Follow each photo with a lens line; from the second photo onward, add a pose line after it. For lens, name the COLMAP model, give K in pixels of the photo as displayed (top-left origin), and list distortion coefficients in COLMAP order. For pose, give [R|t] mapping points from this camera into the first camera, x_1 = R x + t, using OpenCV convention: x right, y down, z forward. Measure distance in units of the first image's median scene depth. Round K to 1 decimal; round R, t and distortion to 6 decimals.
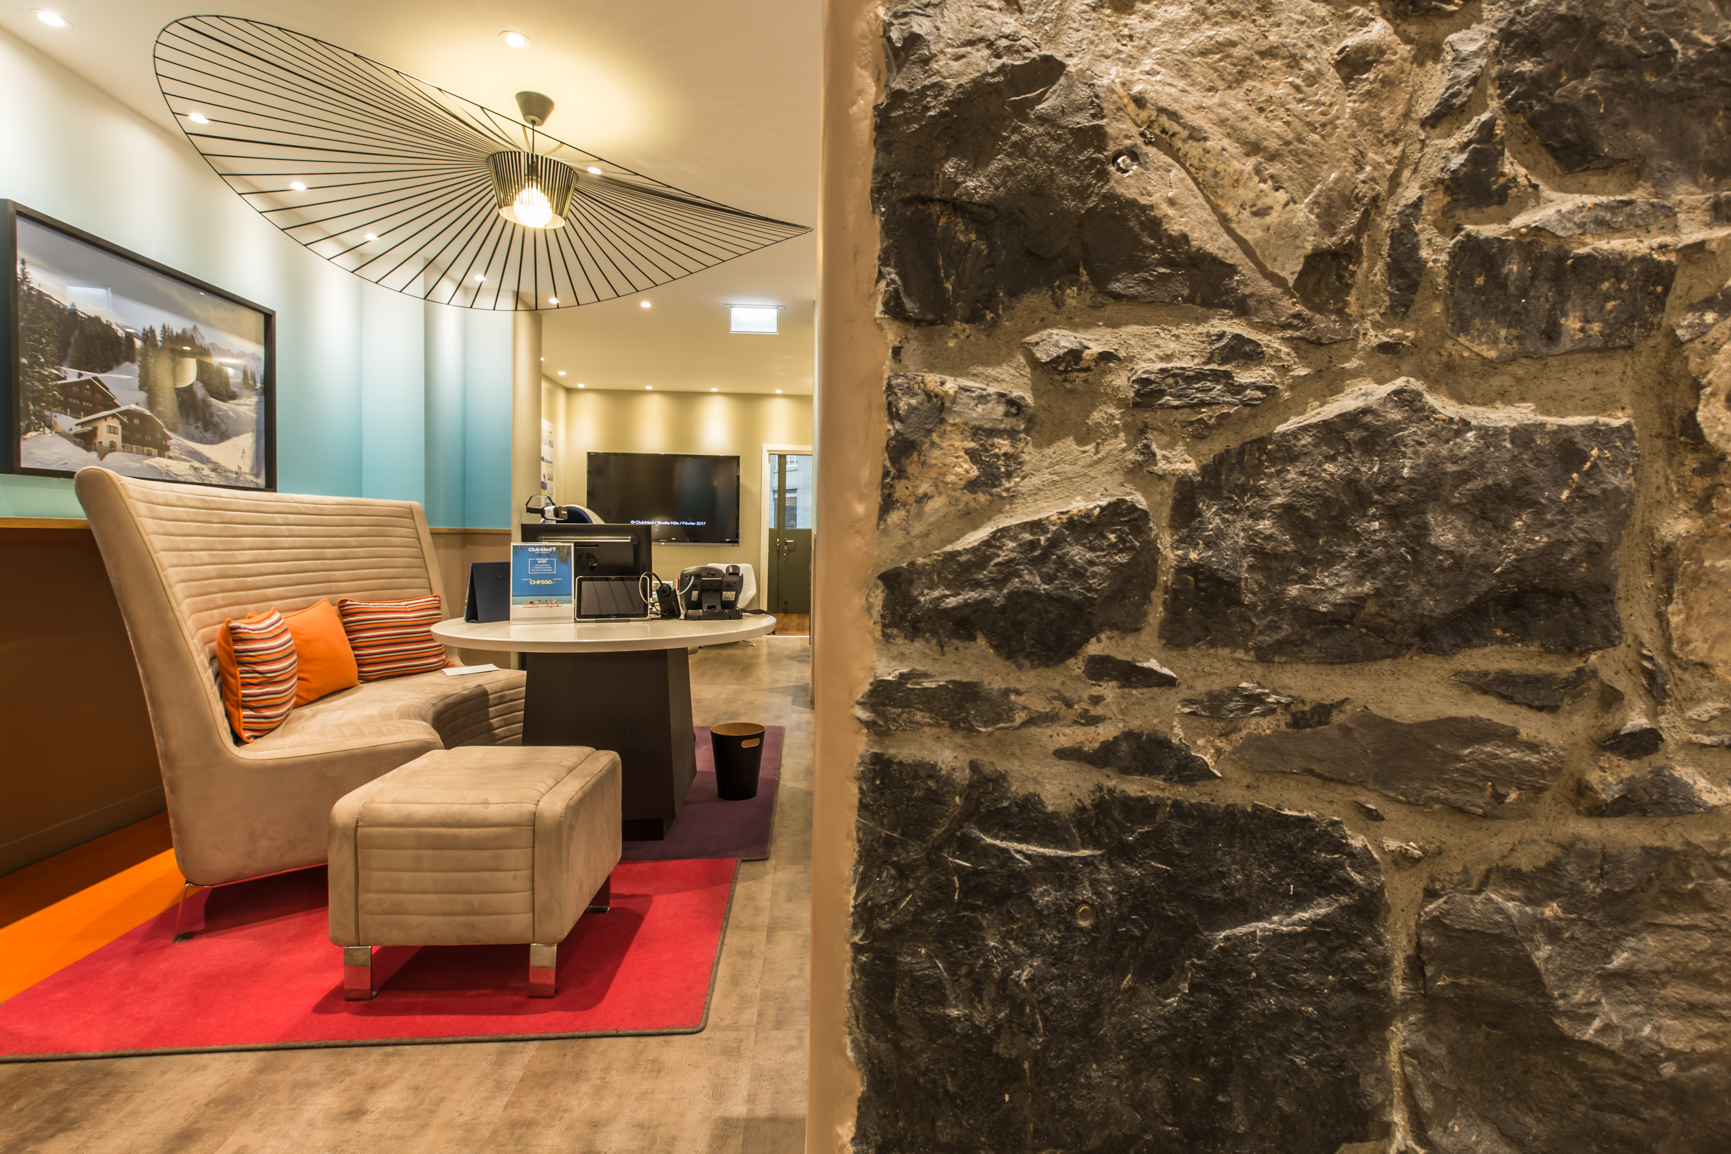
lens RADIAL K [[783.9, 0, 874.8], [0, 783.9, 573.9], [0, 0, 1]] dist [-0.001308, -0.000915]
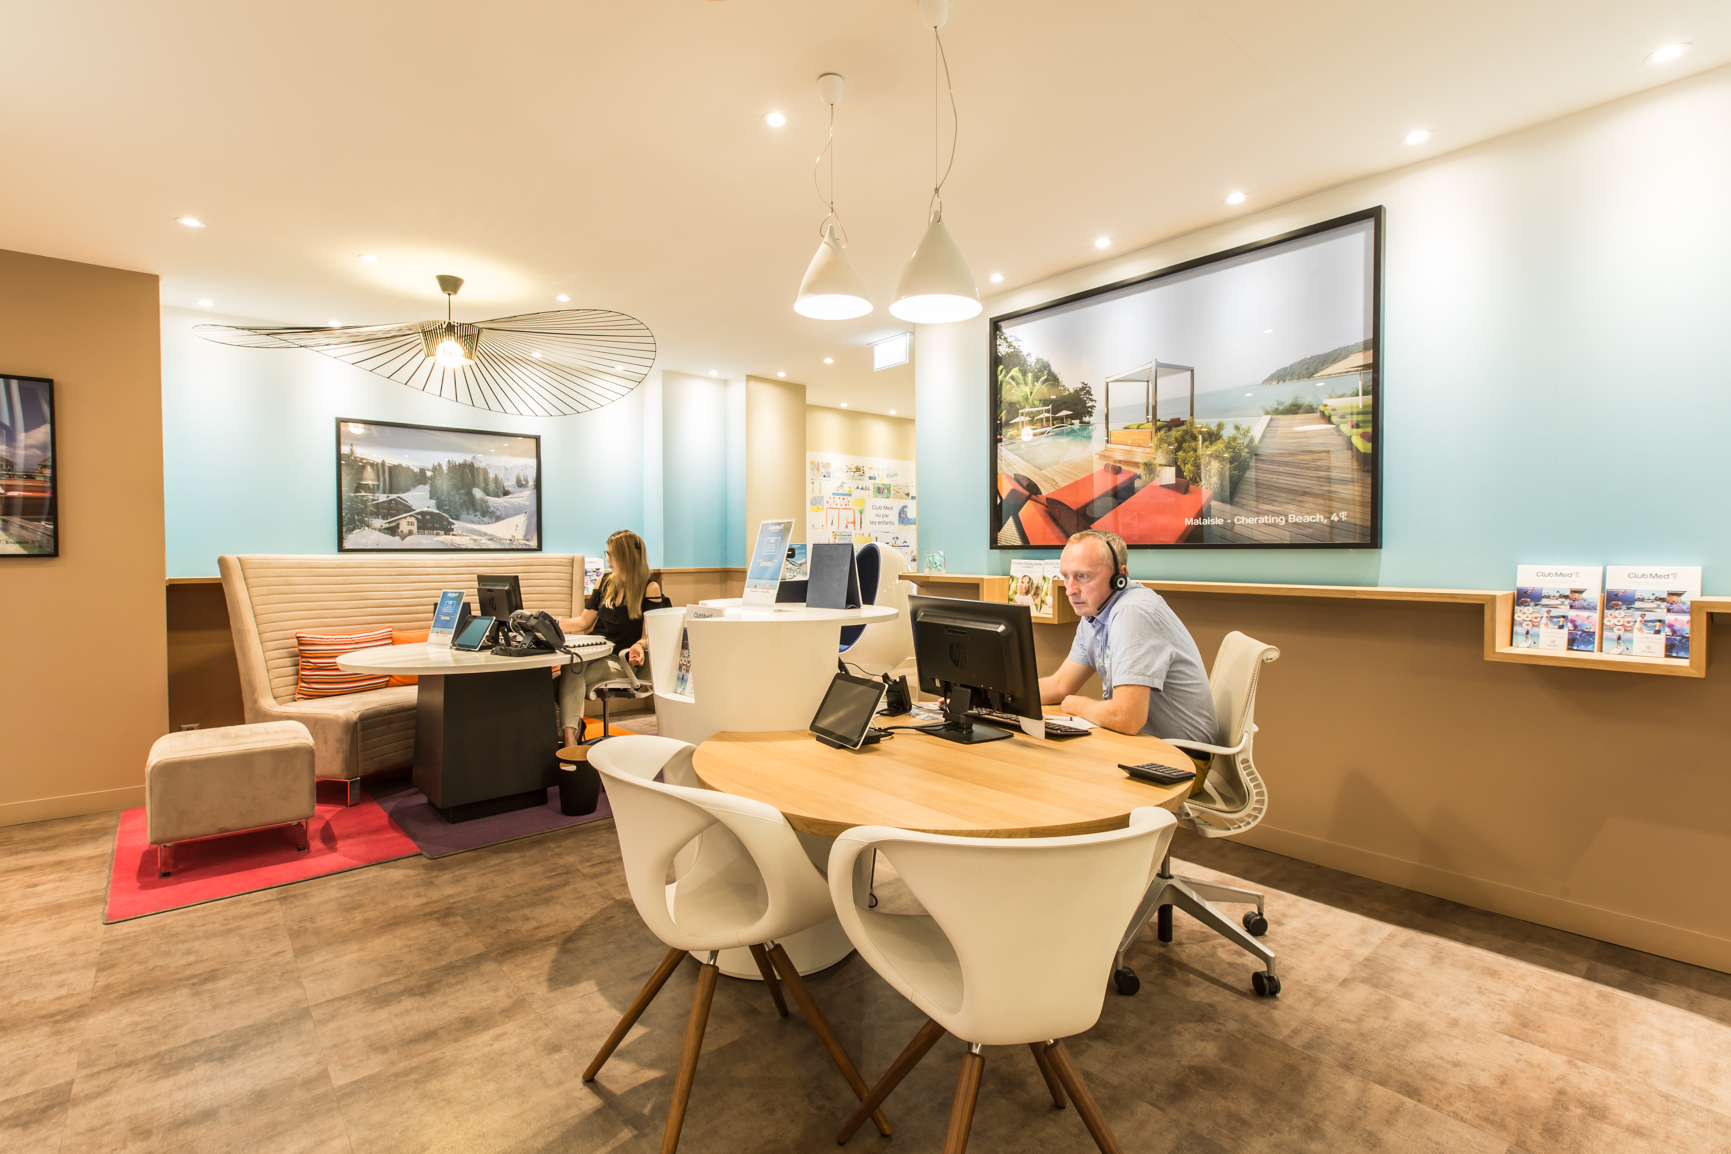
lens RADIAL K [[783.9, 0, 874.8], [0, 783.9, 573.9], [0, 0, 1]] dist [-0.001308, -0.000915]
pose [[0.617659, 0.004572, -0.786433, 1.049746], [-0.023464, 0.999645, -0.012617, -0.063715], [0.786096, 0.026246, 0.617547, 0.672168]]
